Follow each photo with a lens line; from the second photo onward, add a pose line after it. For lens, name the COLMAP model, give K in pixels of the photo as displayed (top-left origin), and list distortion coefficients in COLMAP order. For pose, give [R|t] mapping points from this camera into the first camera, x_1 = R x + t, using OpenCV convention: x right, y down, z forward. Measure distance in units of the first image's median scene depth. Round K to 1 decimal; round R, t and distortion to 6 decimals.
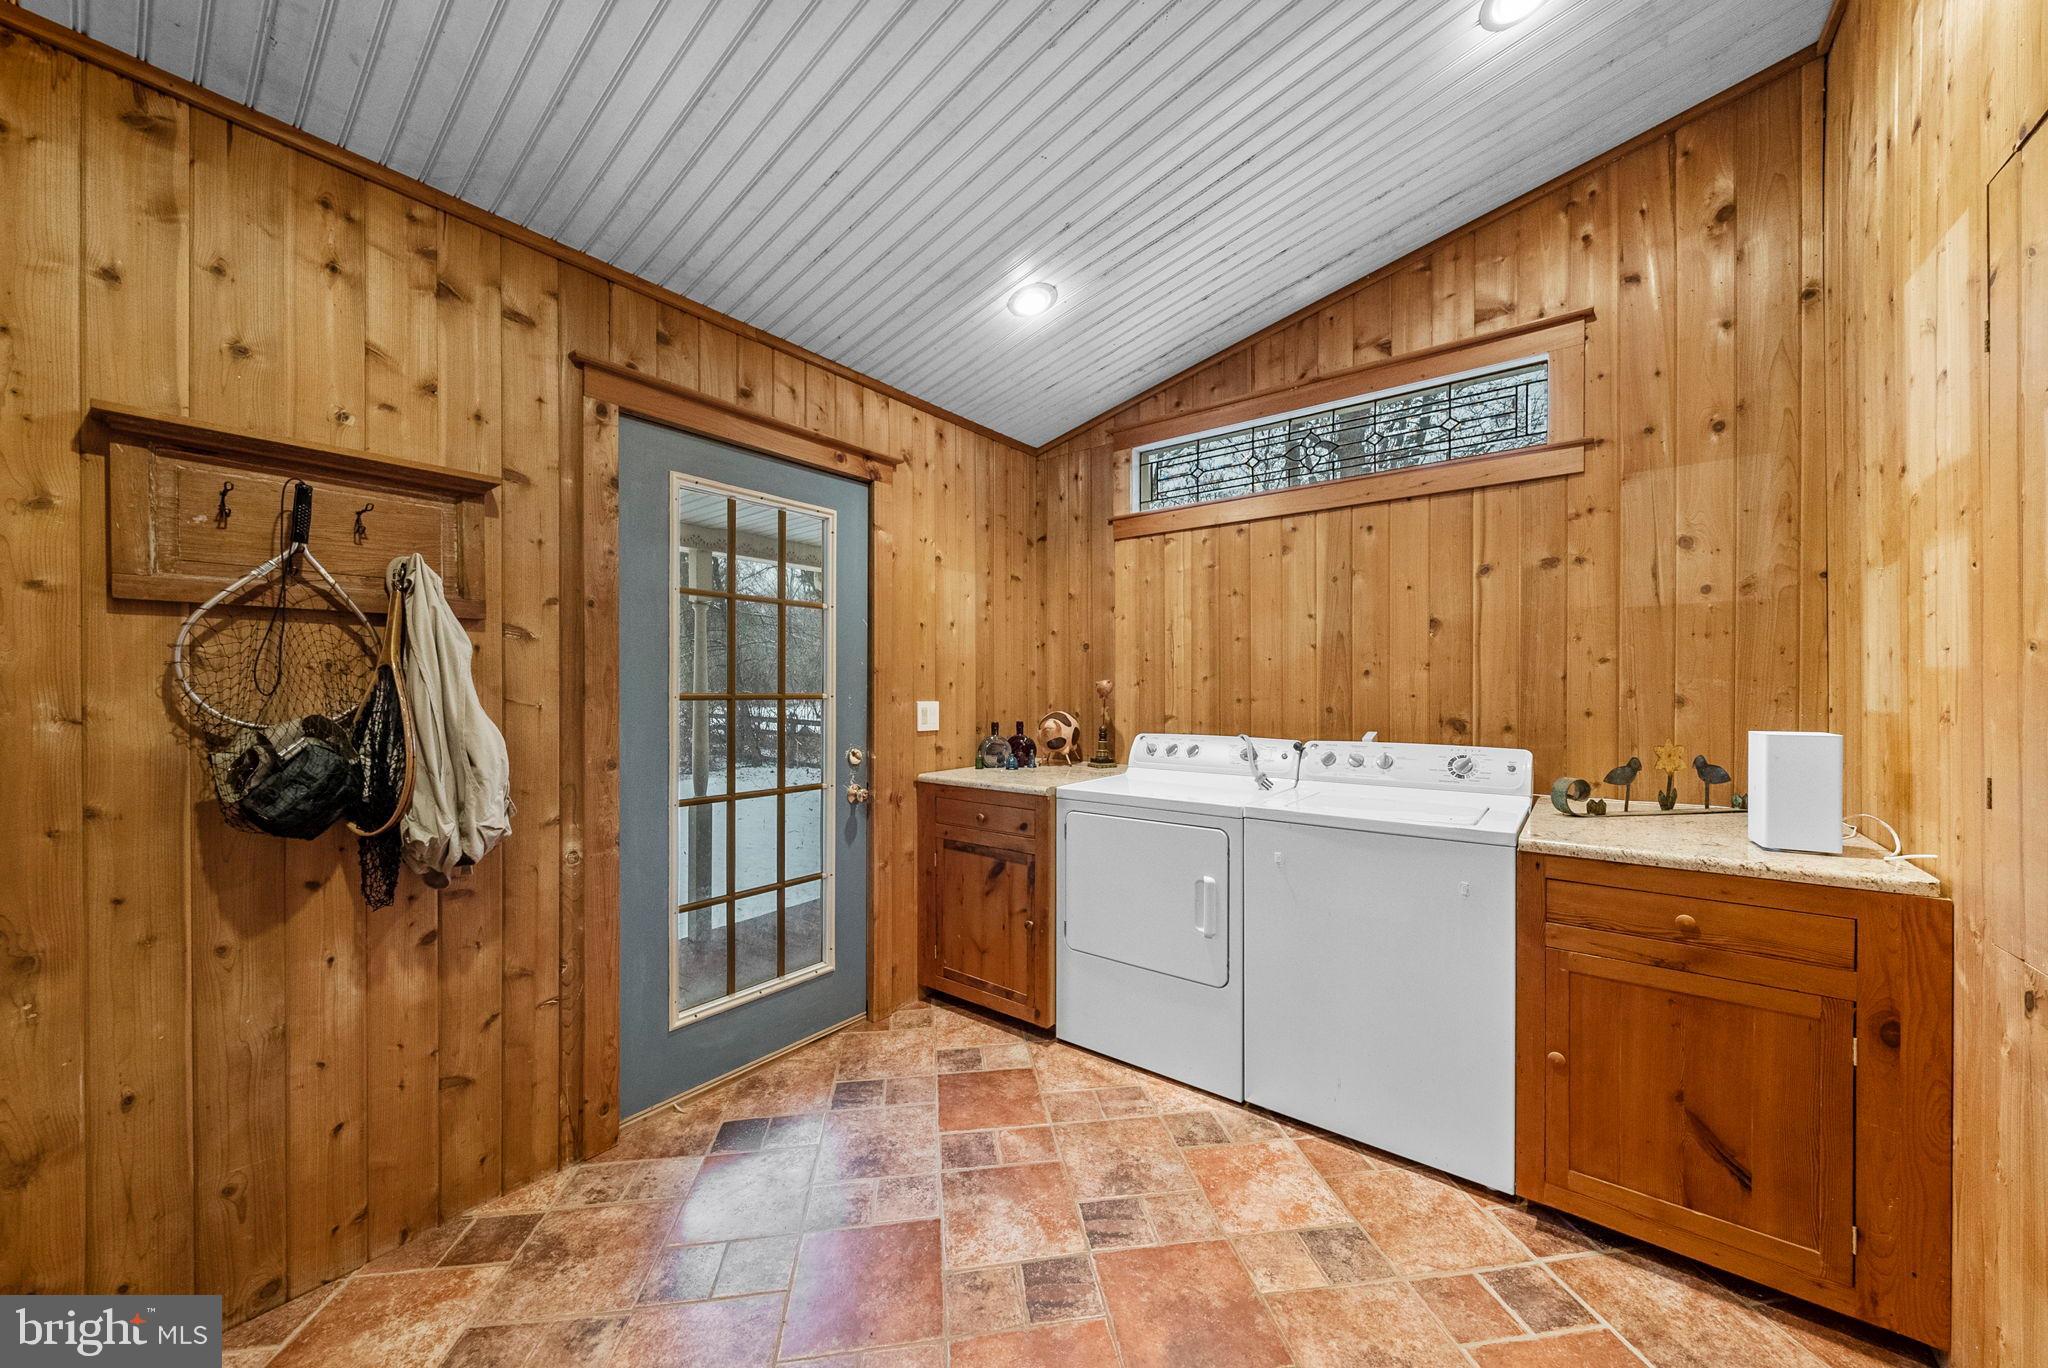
lens RADIAL K [[705.8, 0, 1024.5], [0, 705.8, 690.4], [0, 0, 1]] dist [0.000057, 0.000002]
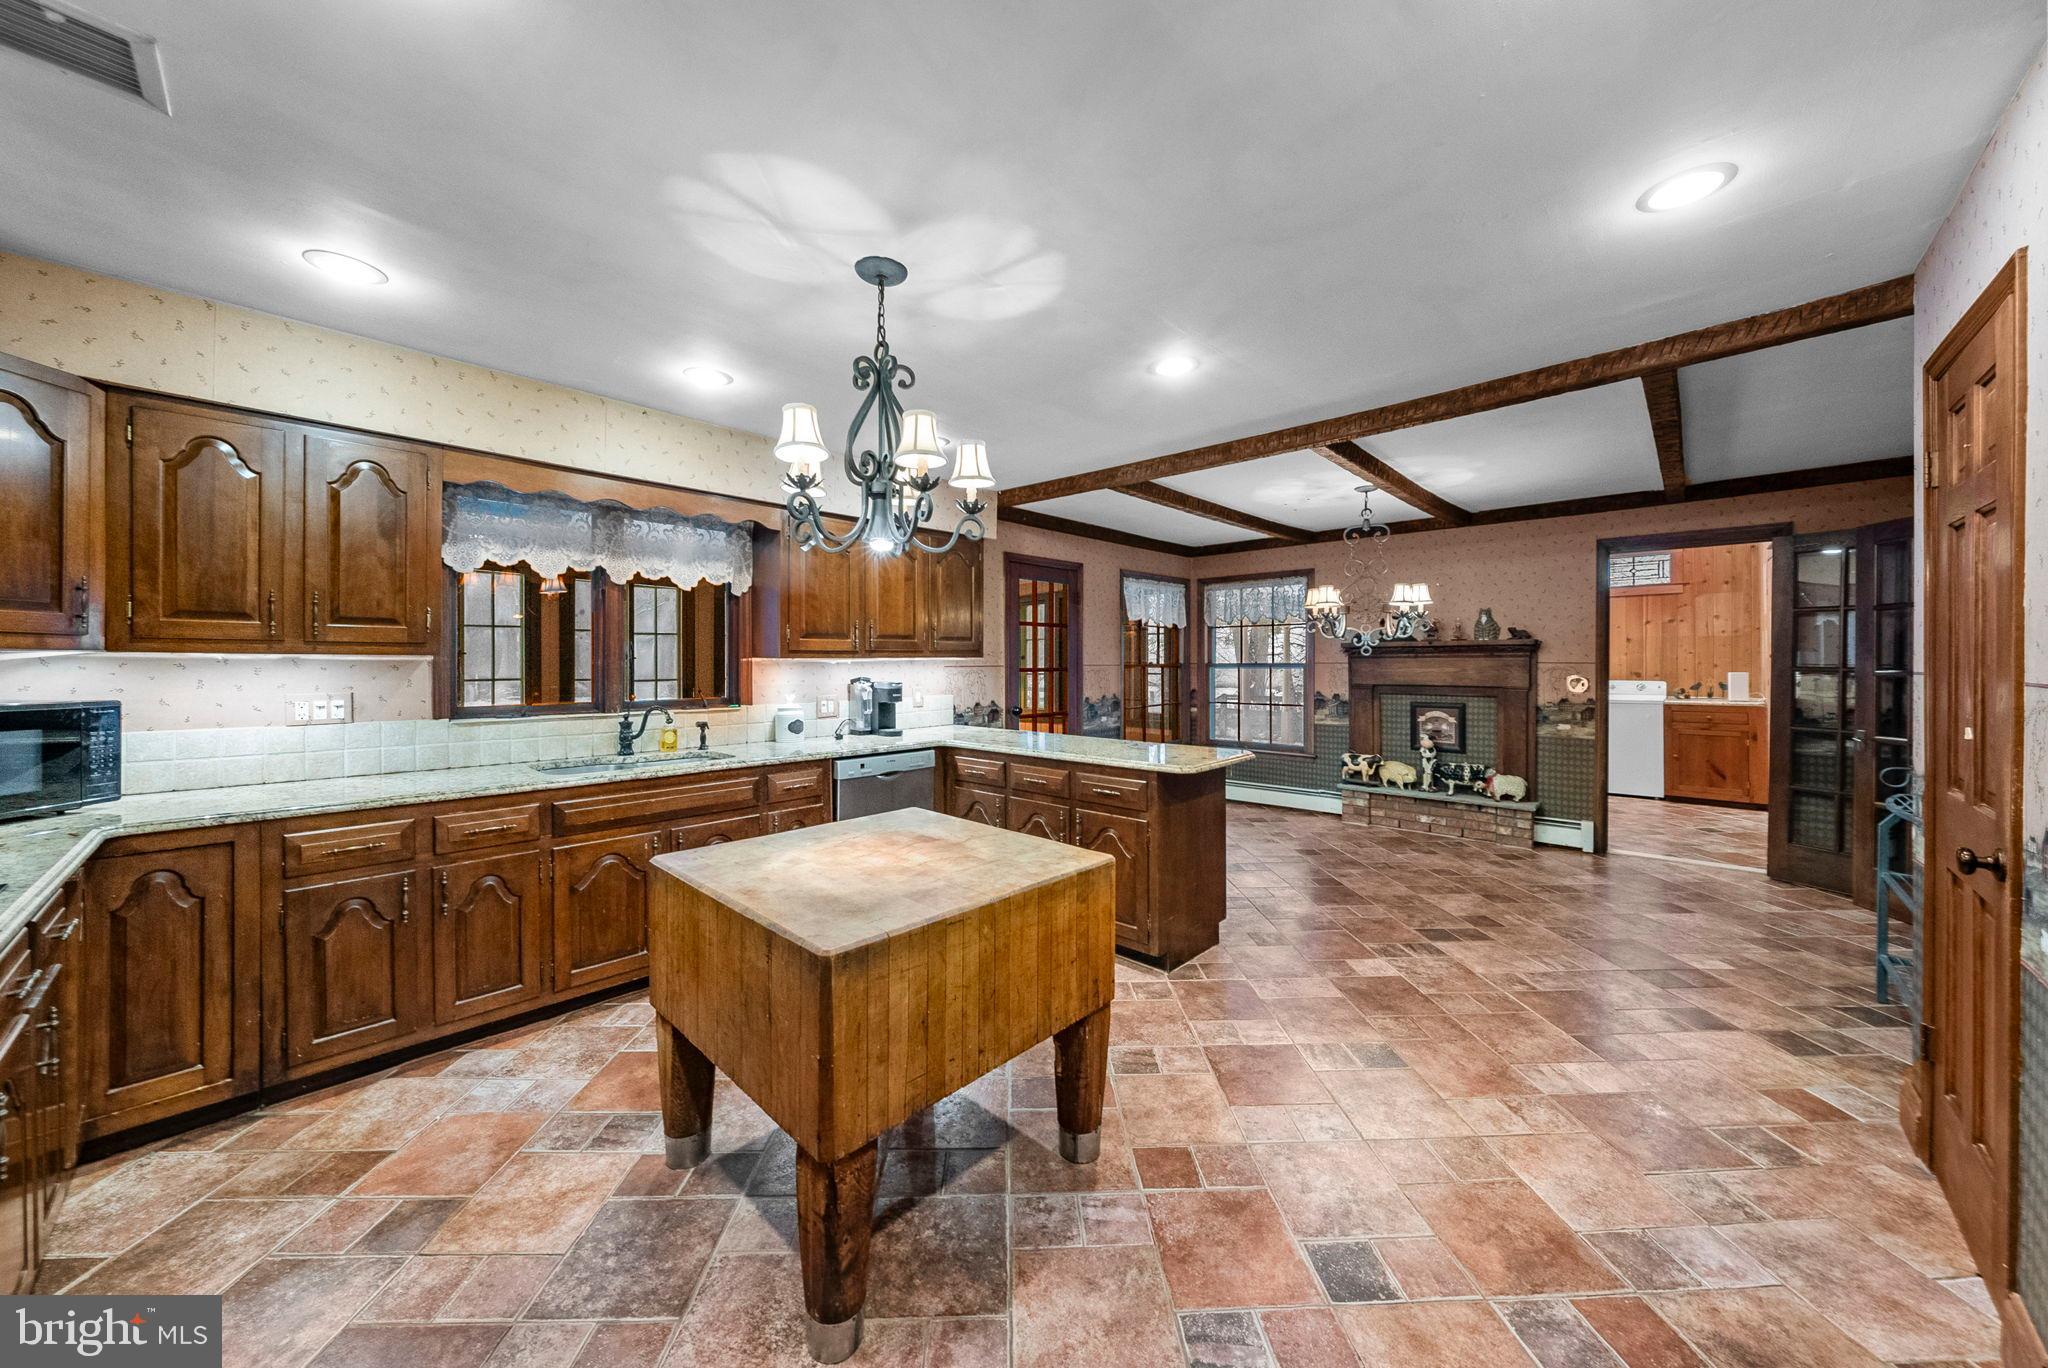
lens RADIAL K [[705.8, 0, 1022.2], [0, 705.8, 665.3], [0, 0, 1]] dist [0.000057, 0.000002]
pose [[0.995895, -0.003272, -0.090455, -2.038065], [0.003298, 0.999995, 0.000135, 0.002980], [0.090454, -0.000433, 0.995901, -2.630957]]
